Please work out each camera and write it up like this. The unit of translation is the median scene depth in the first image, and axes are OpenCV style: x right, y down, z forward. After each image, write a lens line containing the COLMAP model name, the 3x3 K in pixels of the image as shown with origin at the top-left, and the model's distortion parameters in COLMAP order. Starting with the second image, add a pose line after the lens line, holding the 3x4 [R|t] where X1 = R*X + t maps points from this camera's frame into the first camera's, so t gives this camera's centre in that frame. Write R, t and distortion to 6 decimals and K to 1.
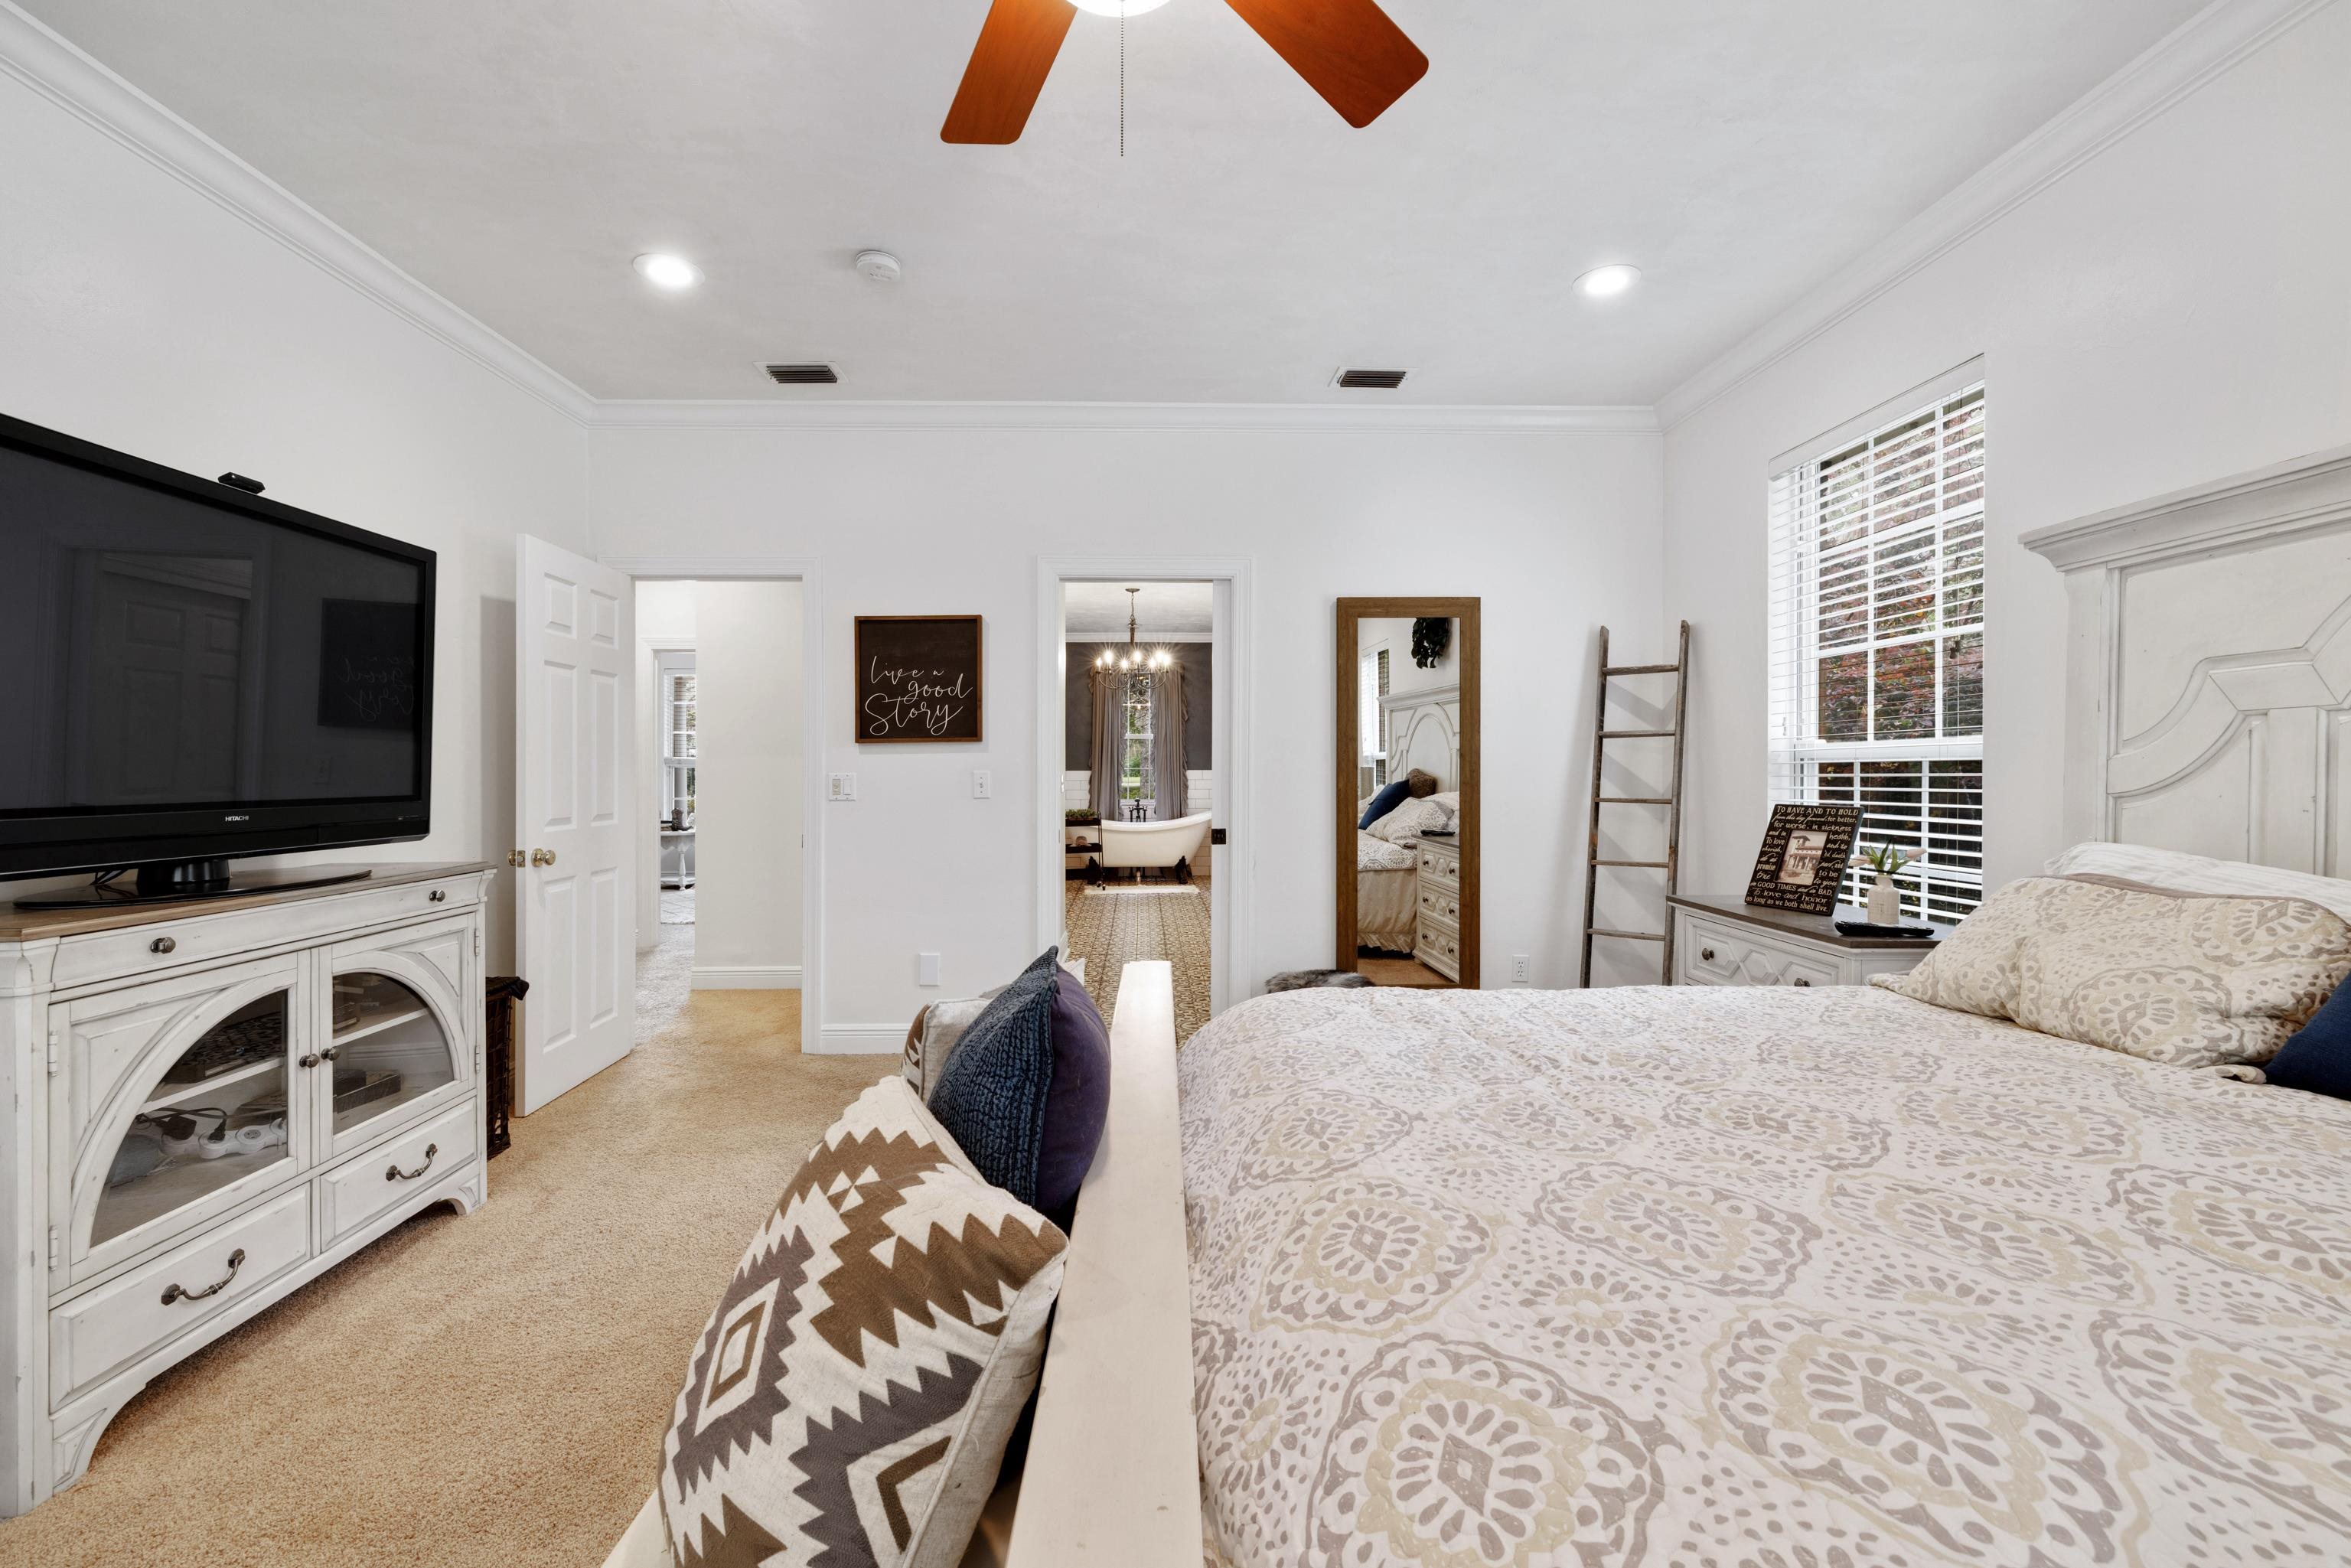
lens RADIAL K [[982.4, 0, 1171.9], [0, 982.4, 774.0], [0, 0, 1]] dist [0.000427, 0.000023]
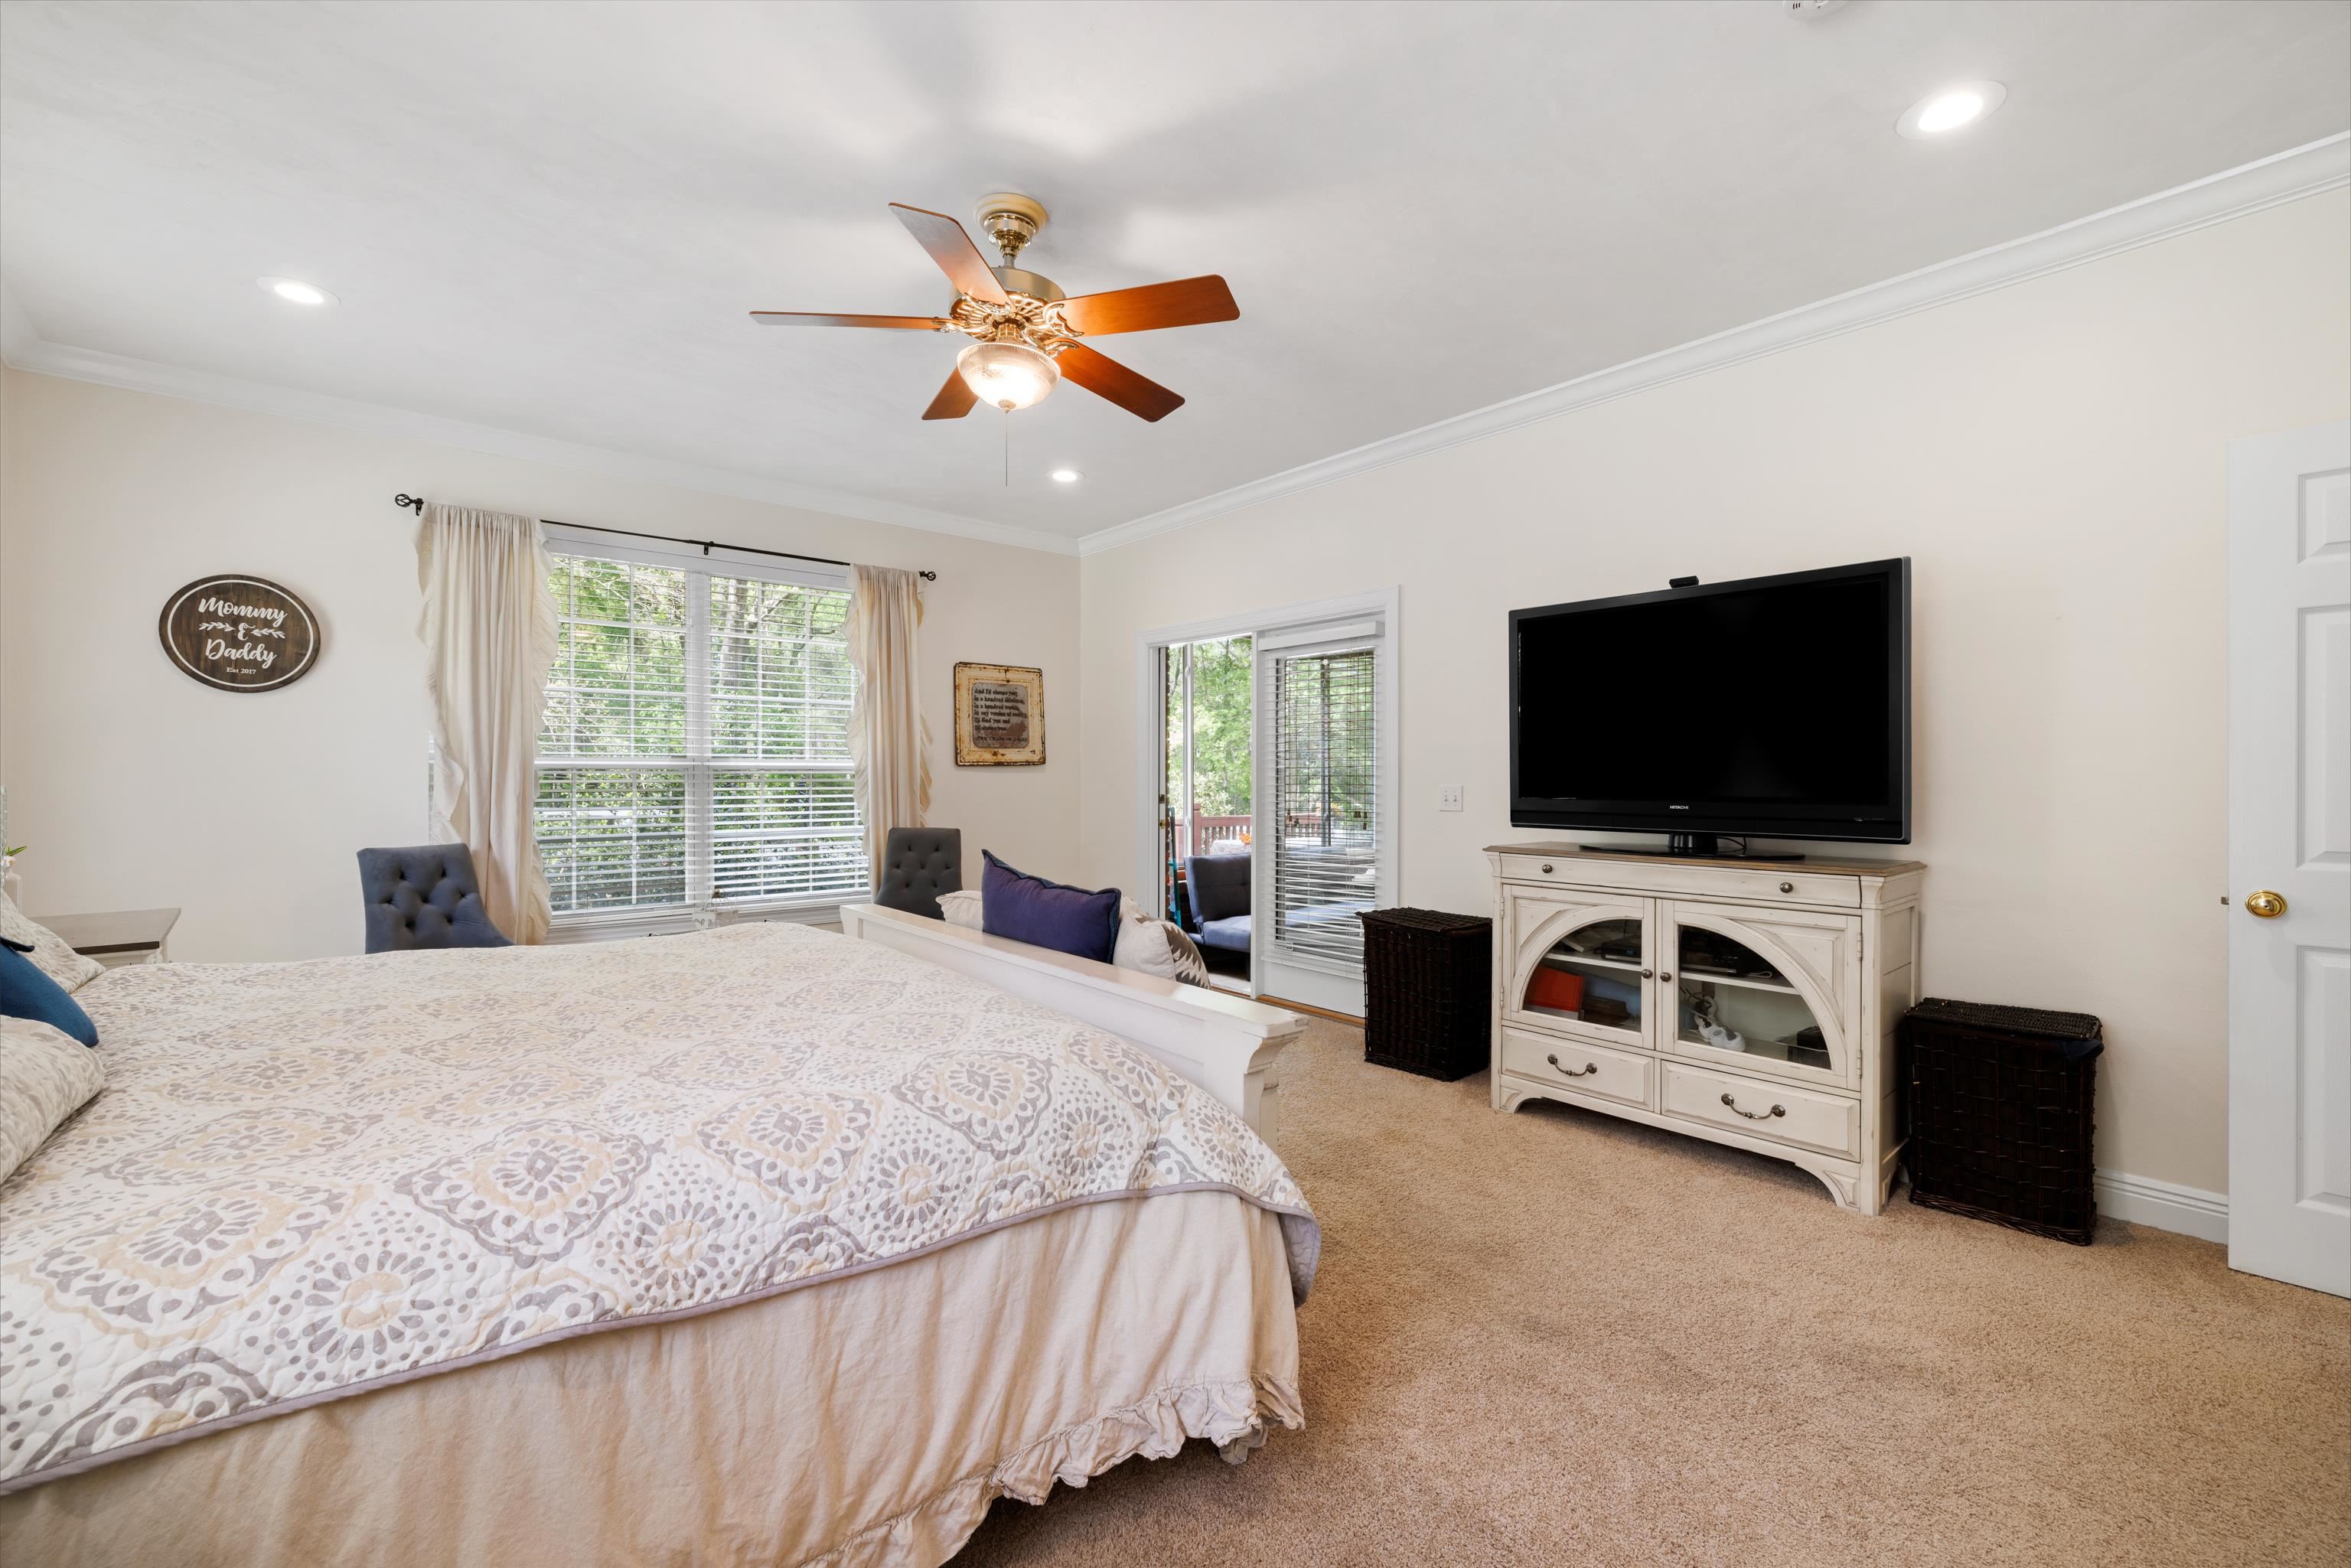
lens RADIAL K [[982.4, 0, 1171.9], [0, 982.4, 774.0], [0, 0, 1]] dist [0.000427, 0.000023]
pose [[-0.790807, 0.000478, -0.612066, 0.561551], [0.000025, 1.000000, 0.000749, -0.005819], [0.612066, 0.000577, -0.790806, 1.686791]]
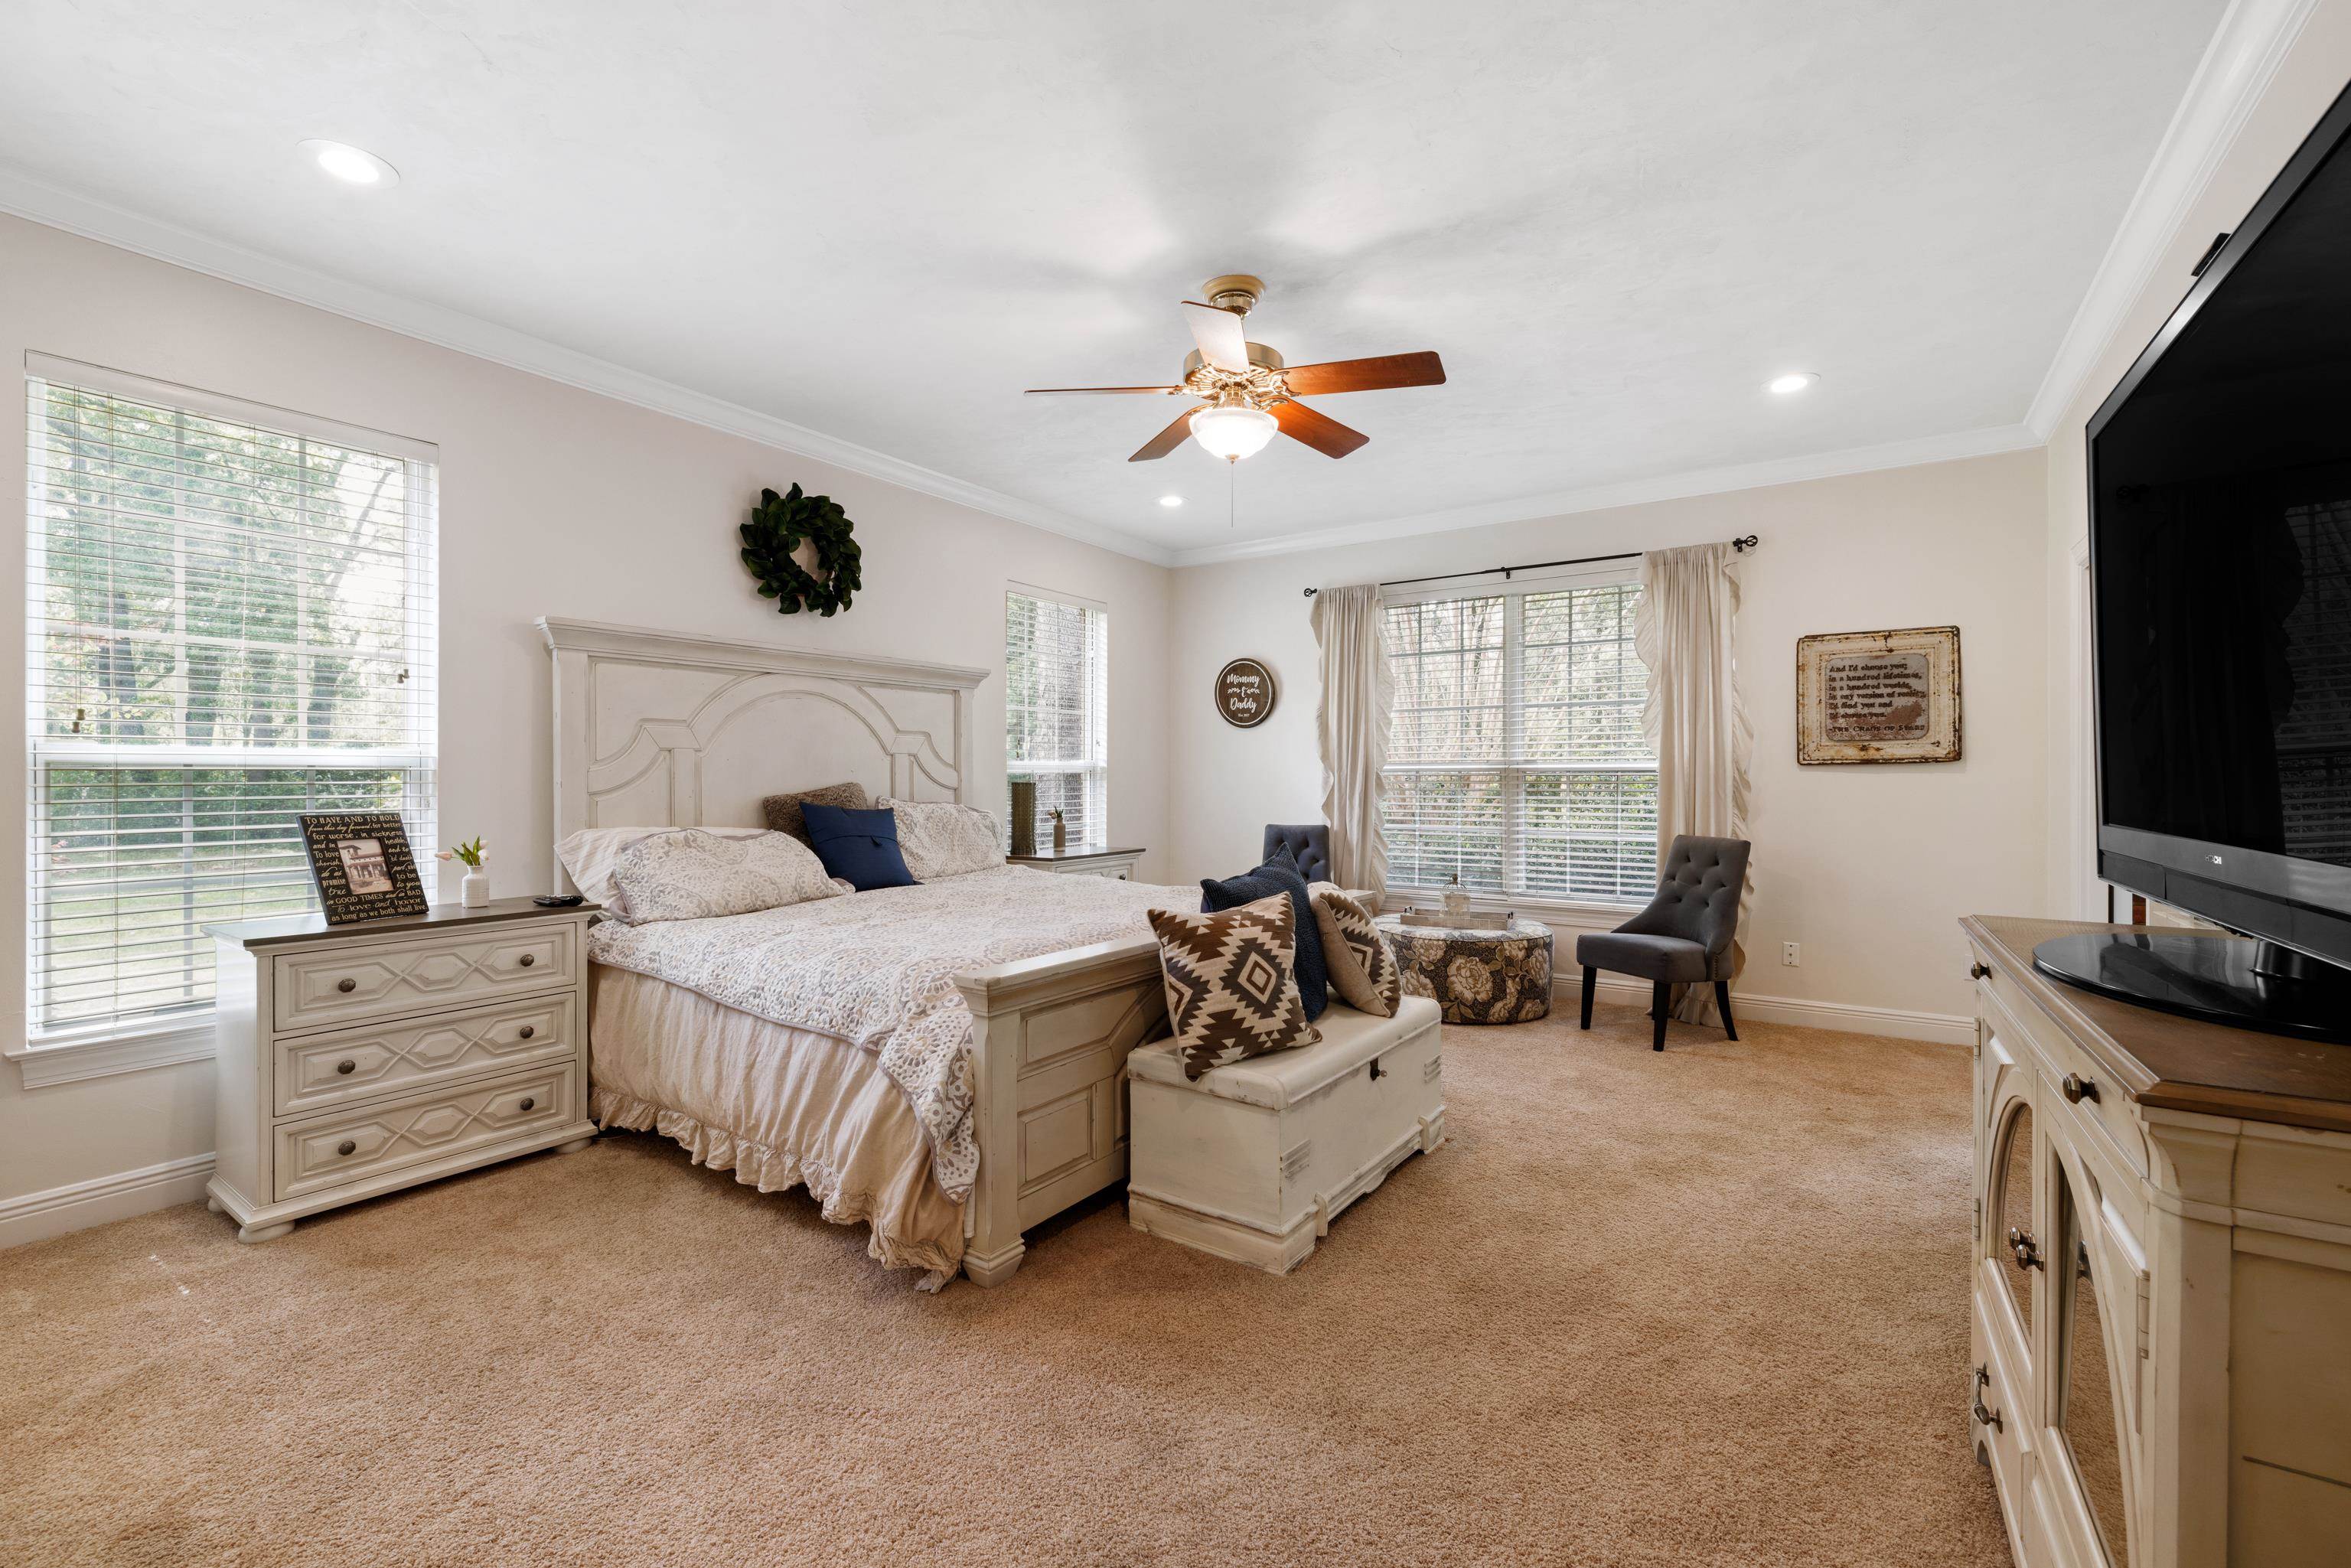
lens RADIAL K [[982.4, 0, 1171.9], [0, 982.4, 774.0], [0, 0, 1]] dist [0.000427, 0.000023]
pose [[-0.803575, 0.004486, 0.595187, -0.822695], [0.003193, 0.999990, -0.003226, -0.003223], [-0.595195, -0.000692, -0.803581, 1.785063]]
